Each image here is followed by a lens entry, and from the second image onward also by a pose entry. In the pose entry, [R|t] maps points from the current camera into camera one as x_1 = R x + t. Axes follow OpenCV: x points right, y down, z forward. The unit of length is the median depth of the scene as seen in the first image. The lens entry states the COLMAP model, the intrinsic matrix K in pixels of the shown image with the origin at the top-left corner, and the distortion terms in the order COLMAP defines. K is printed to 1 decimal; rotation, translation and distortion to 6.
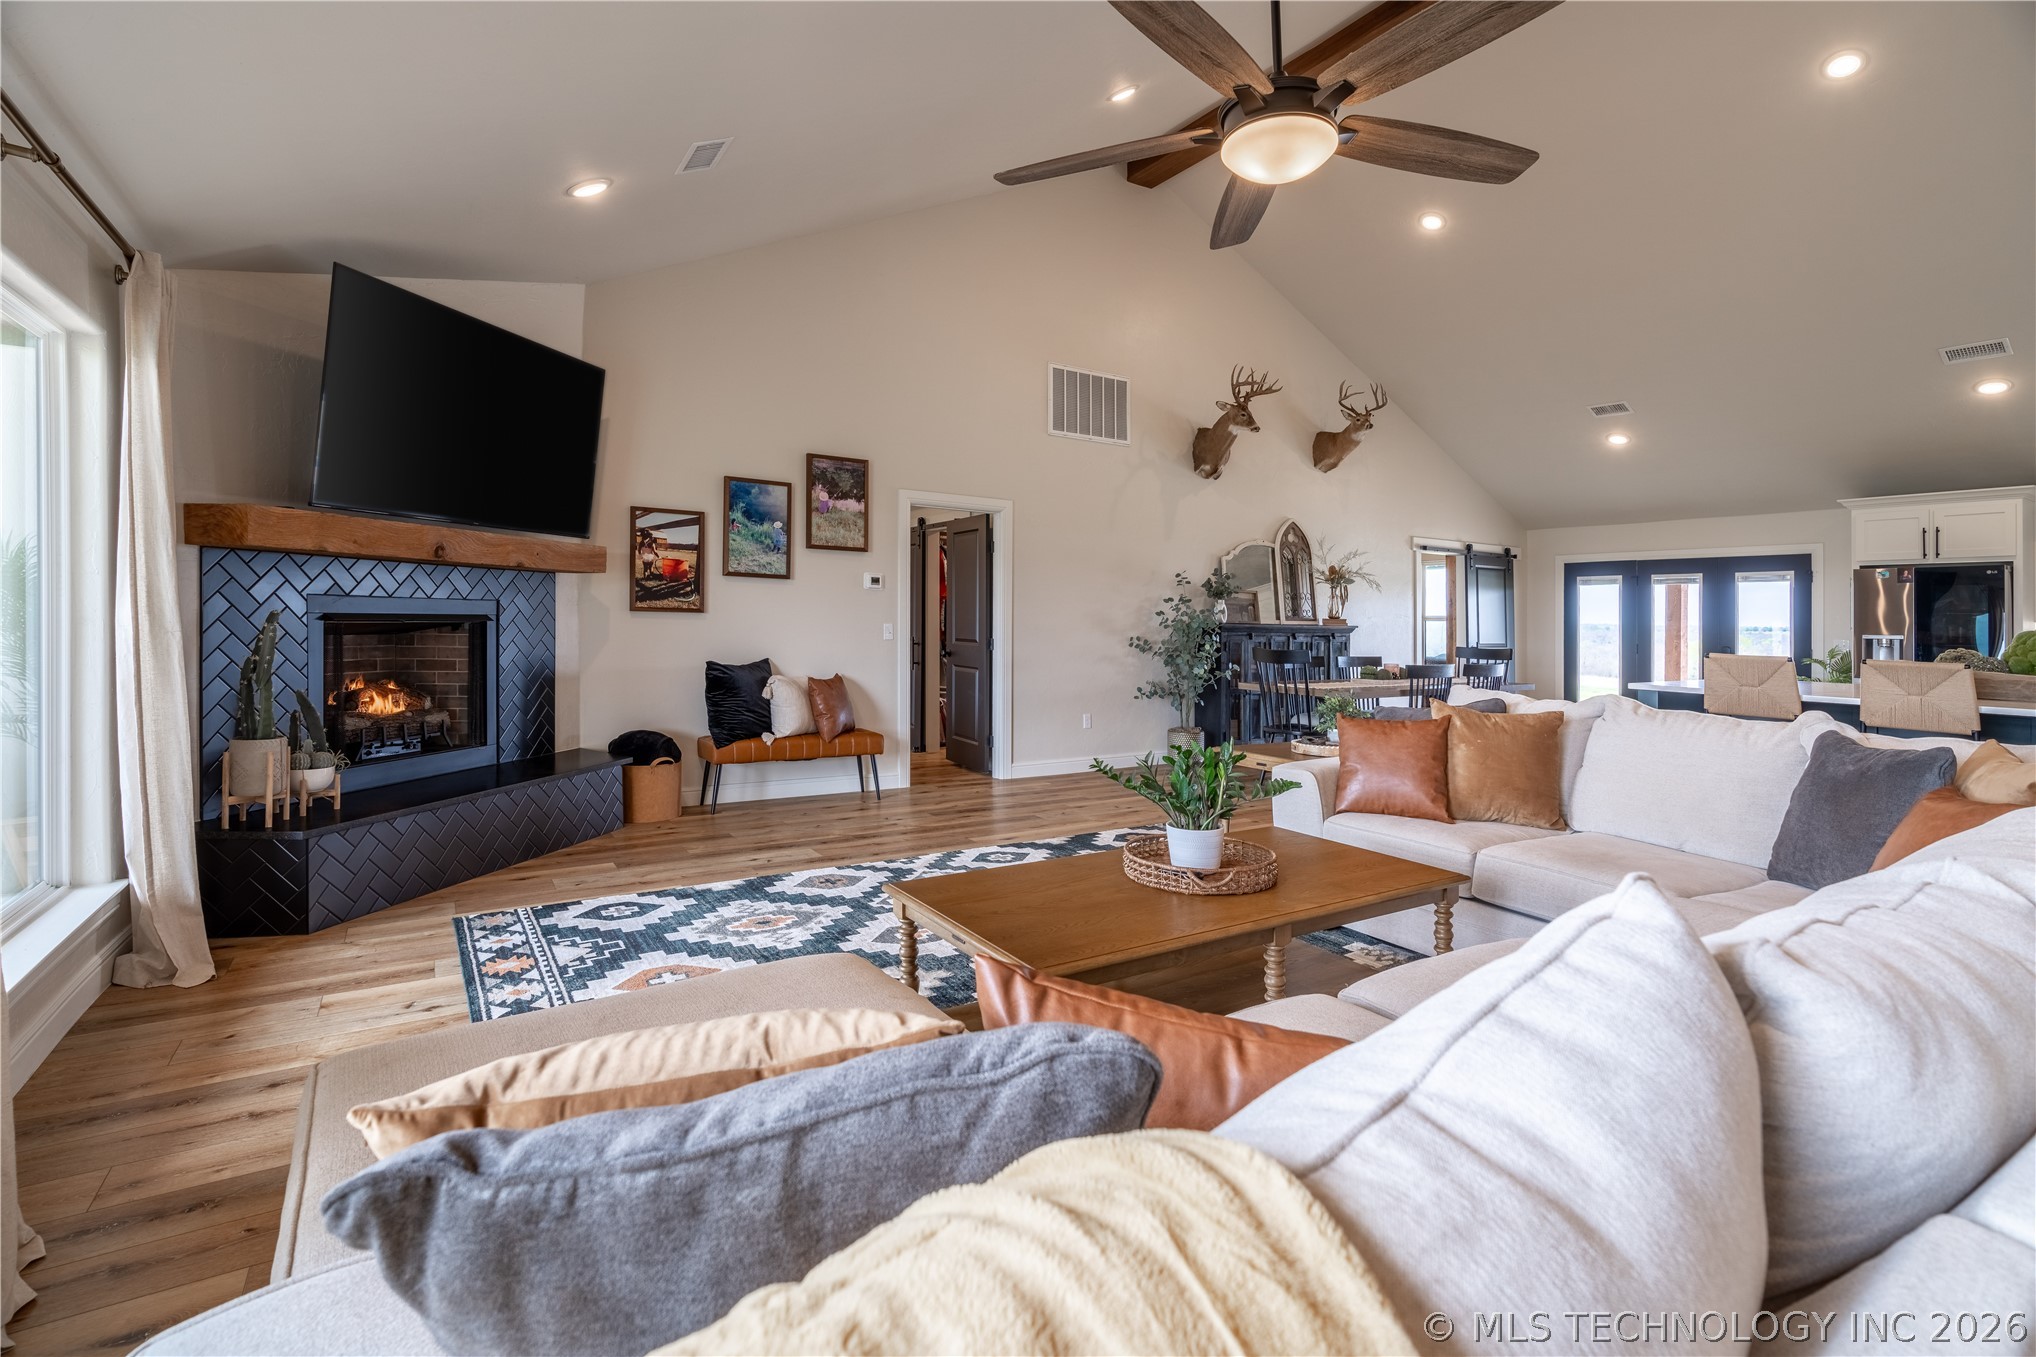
lens RADIAL K [[939.9, 0, 1023.7], [0, 939.9, 632.5], [0, 0, 1]] dist [-0.010595, 0.005450]
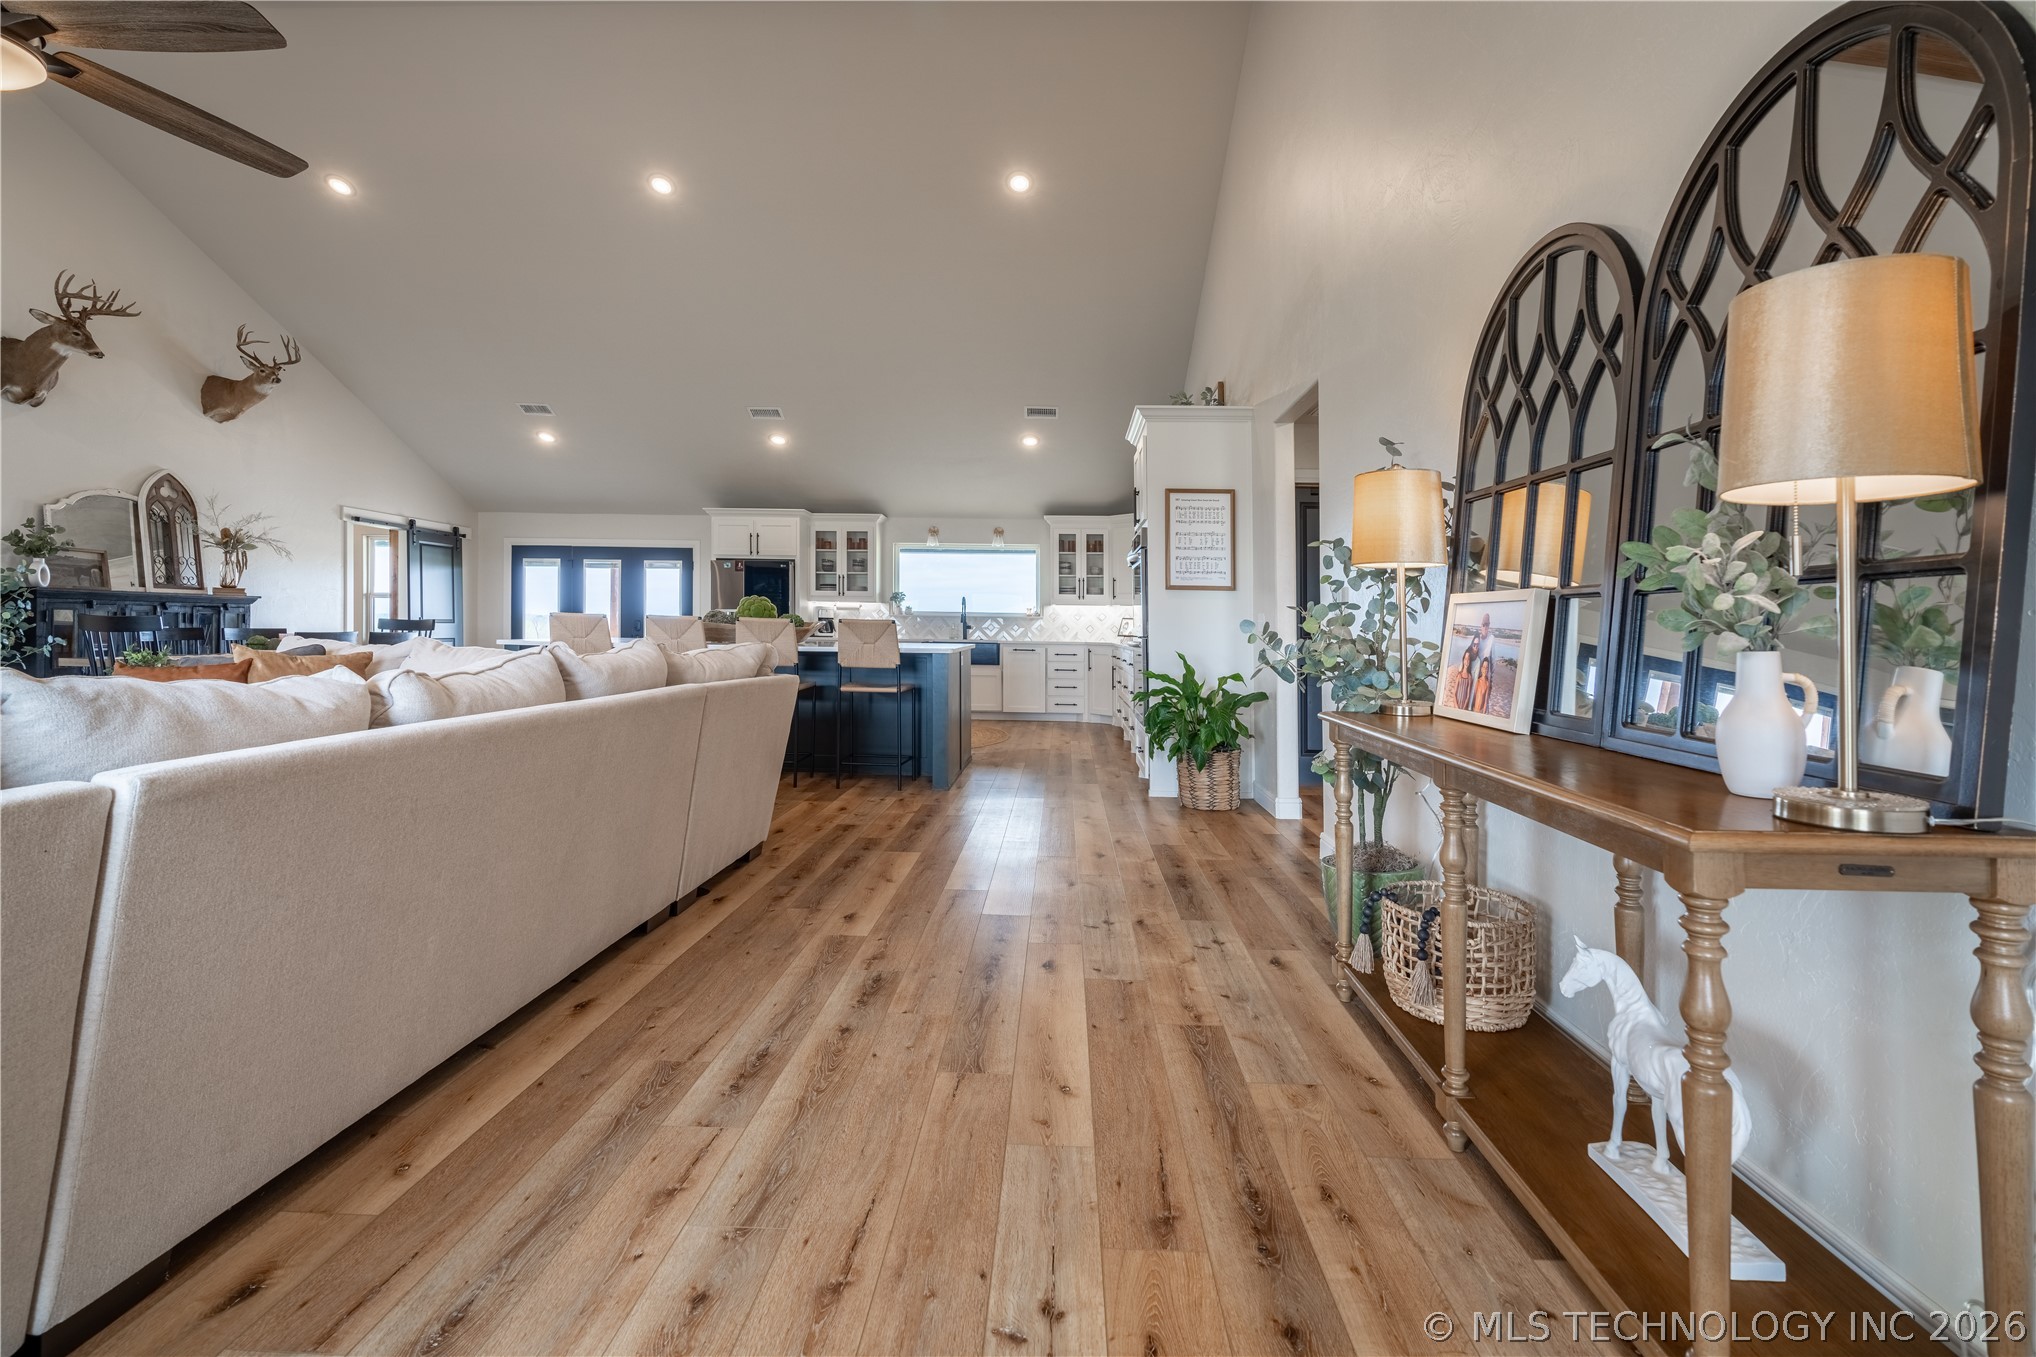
lens RADIAL K [[942.0, 0, 1028.4], [0, 942.0, 614.4], [0, 0, 1]] dist [-0.013914, 0.004711]
pose [[0.571841, 0.004959, 0.820350, 0.041205], [0.002905, 0.999963, -0.008069, 0.022279], [-0.820360, 0.006997, 0.571805, -0.144936]]
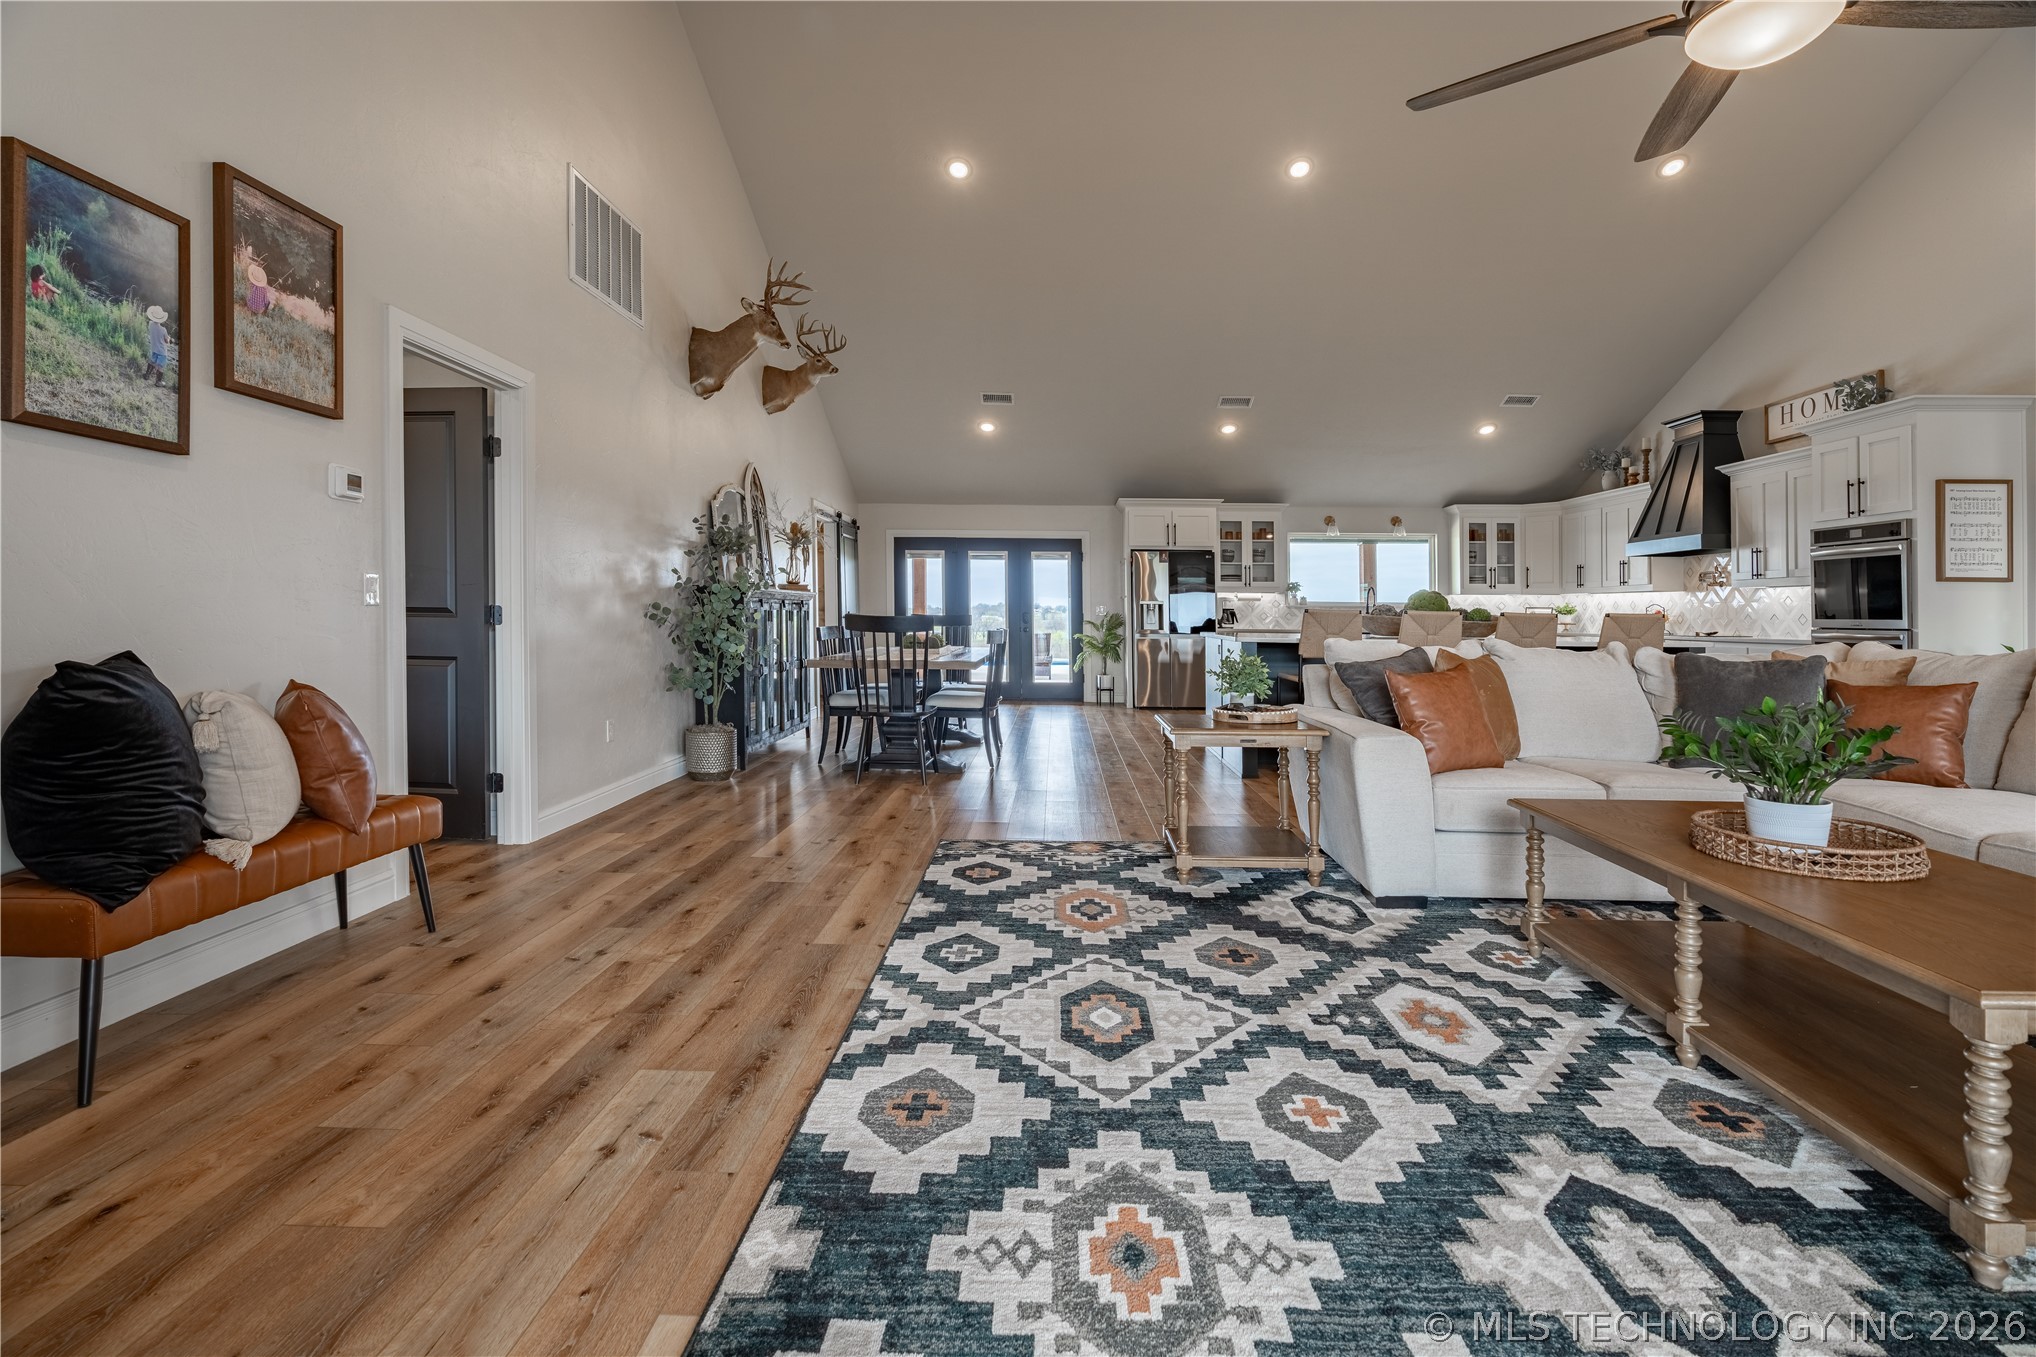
lens RADIAL K [[942.0, 0, 1028.4], [0, 942.0, 614.4], [0, 0, 1]] dist [-0.013914, 0.004711]
pose [[0.569168, -0.011451, 0.822142, -0.291359], [0.009838, 0.999926, 0.007116, 0.010224], [-0.822163, 0.004038, 0.569238, 0.363989]]
